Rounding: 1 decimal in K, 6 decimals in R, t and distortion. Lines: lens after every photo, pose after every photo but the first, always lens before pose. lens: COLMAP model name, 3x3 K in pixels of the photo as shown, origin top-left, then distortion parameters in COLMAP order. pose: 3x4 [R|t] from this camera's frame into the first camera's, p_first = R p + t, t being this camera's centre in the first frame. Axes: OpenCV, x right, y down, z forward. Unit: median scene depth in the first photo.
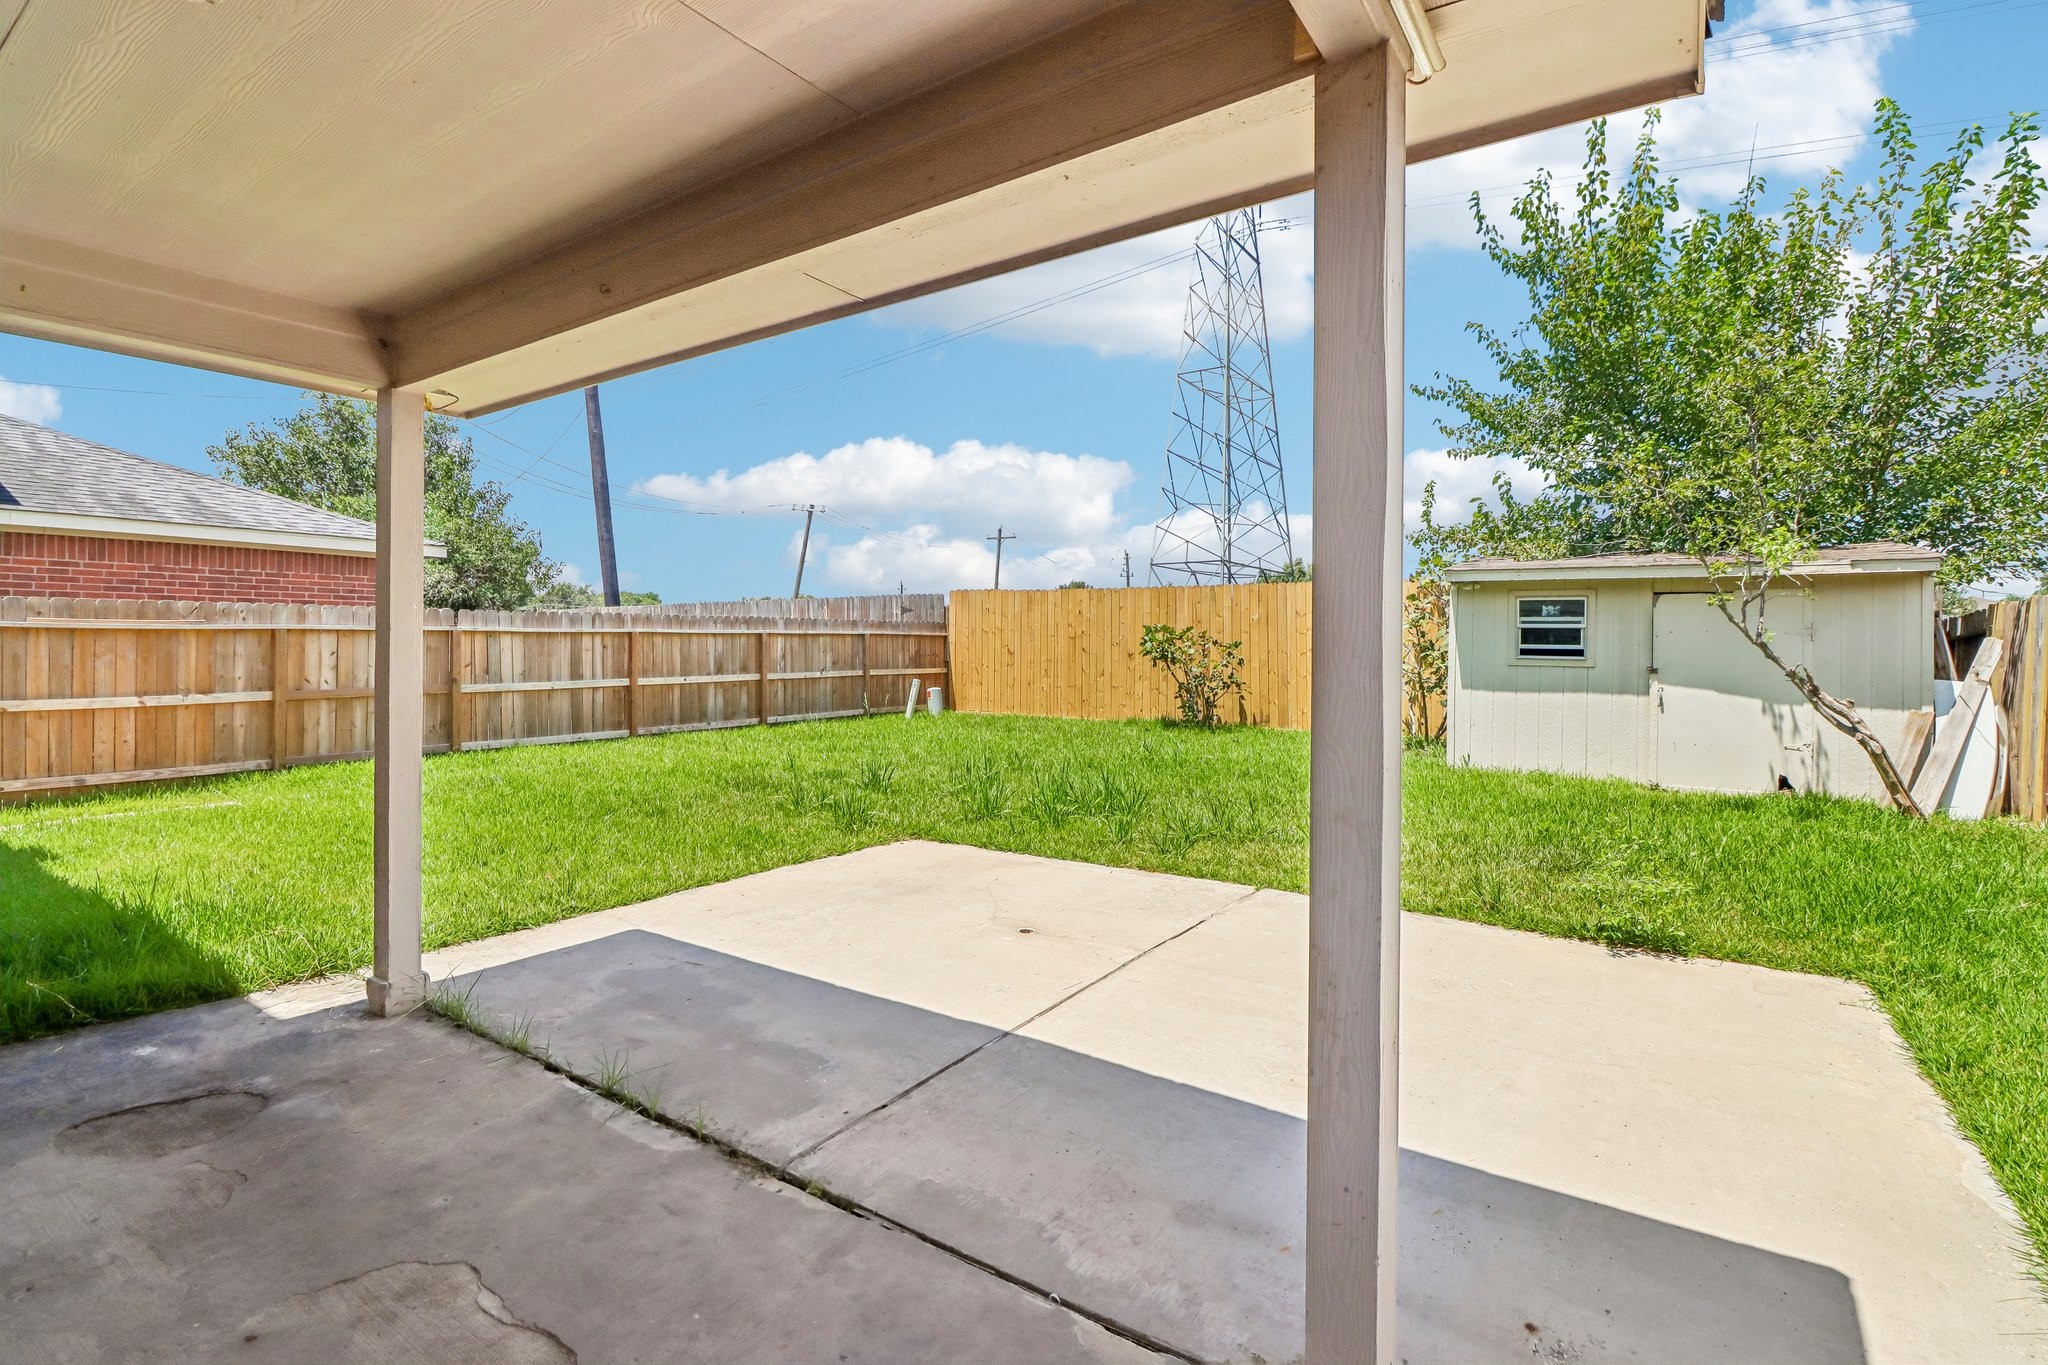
lens RADIAL K [[952.9, 0, 1024.9], [0, 952.9, 665.4], [0, 0, 1]] dist [-0.002504, -0.006891]
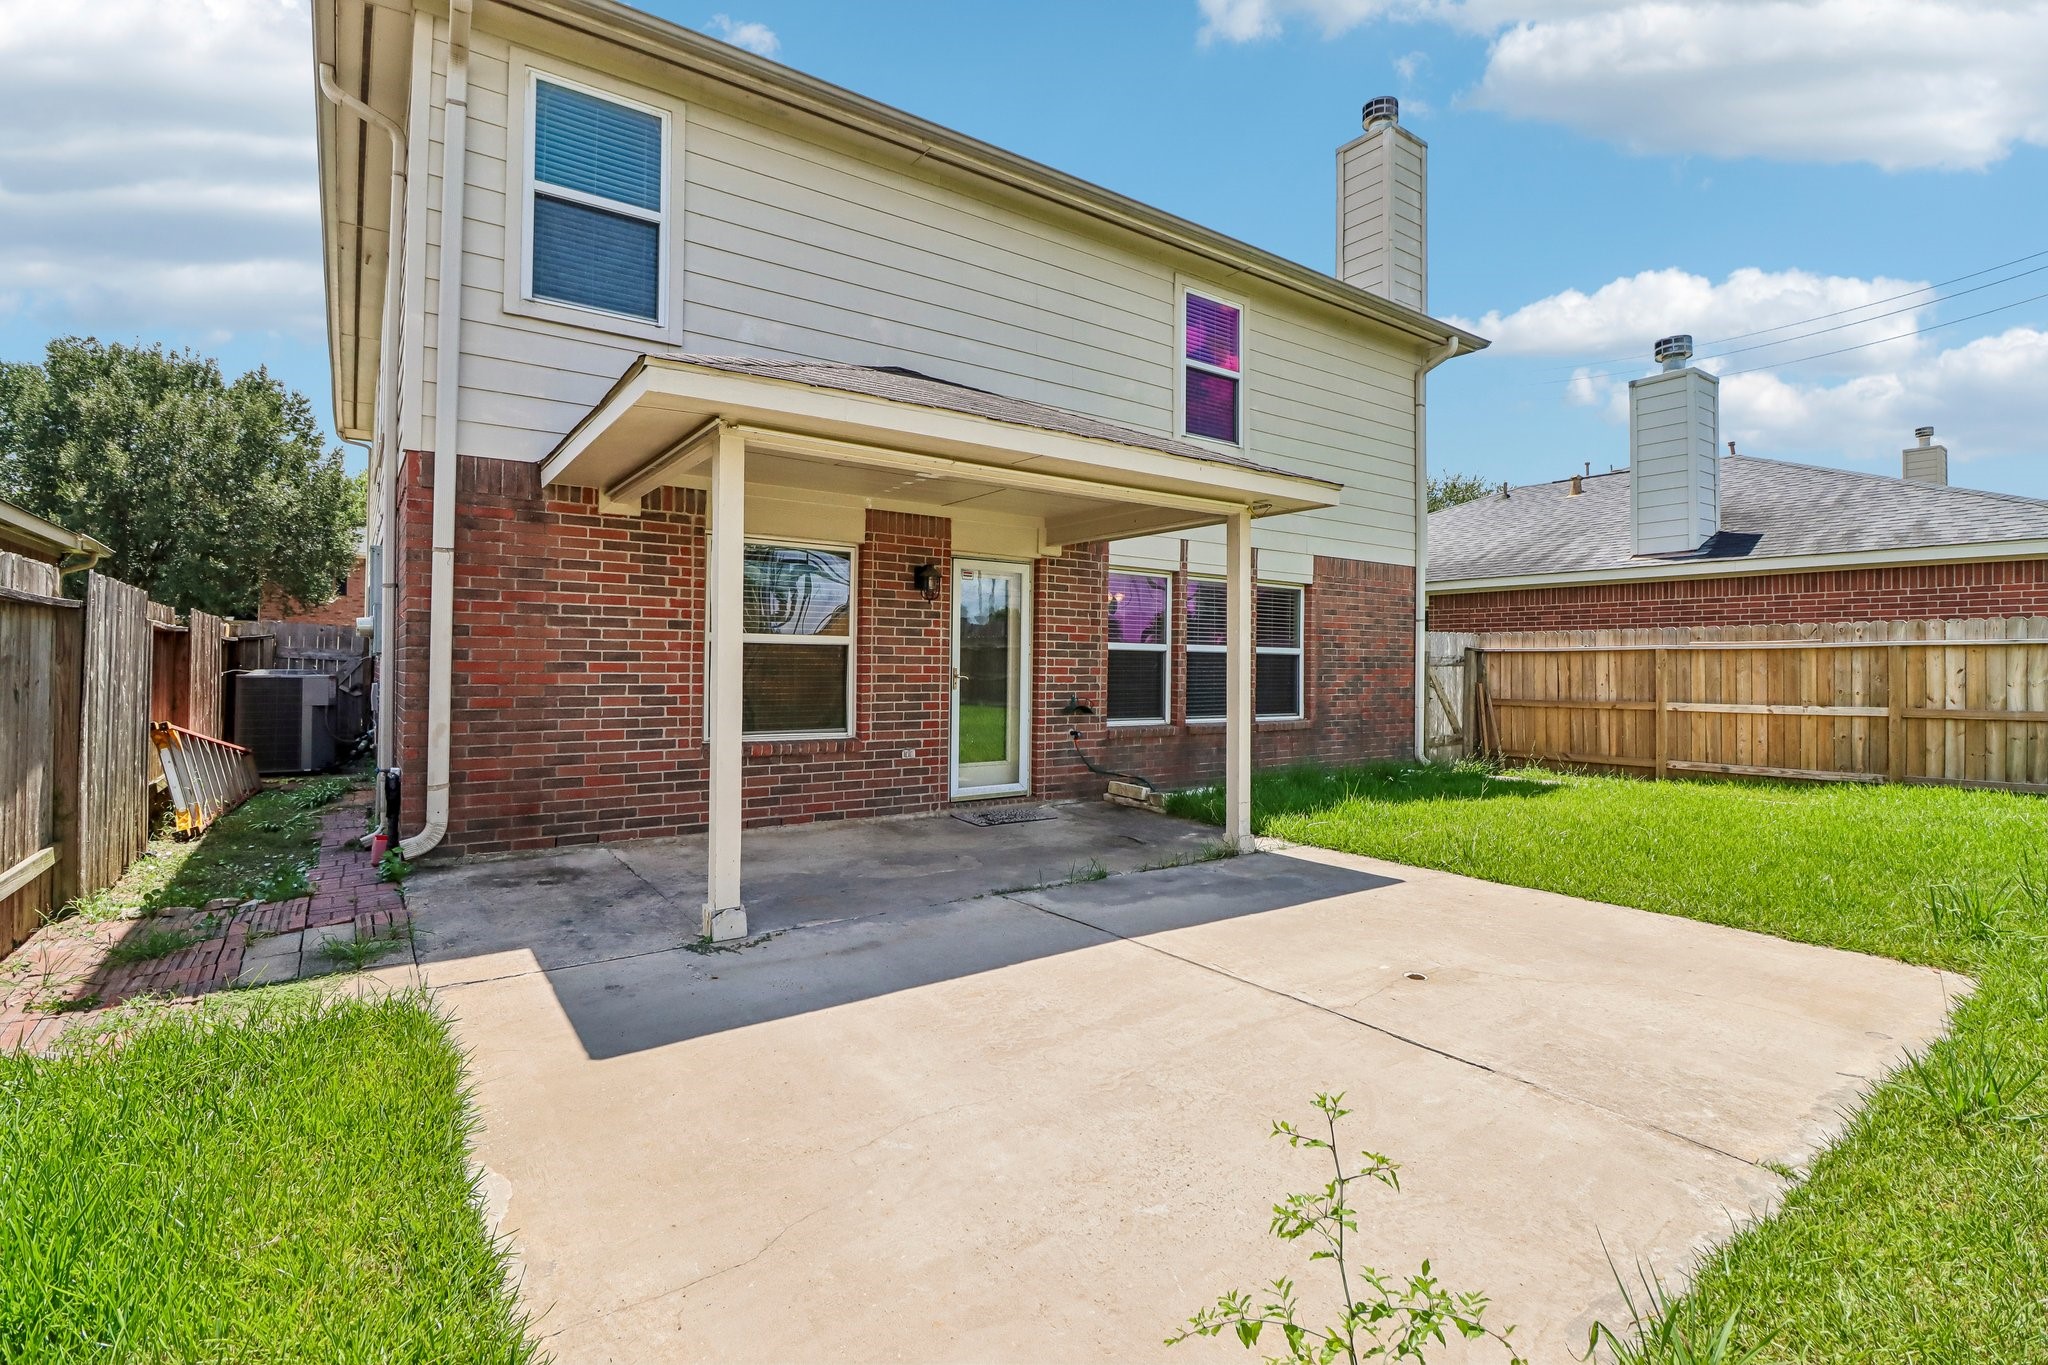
lens RADIAL K [[952.9, 0, 1026.5], [0, 952.9, 664.1], [0, 0, 1]] dist [-0.002504, -0.006891]
pose [[-0.344940, -0.008018, -0.938591, 0.487979], [-0.026126, 0.999658, 0.001061, 0.004098], [0.938261, 0.024888, -0.345031, 0.508971]]
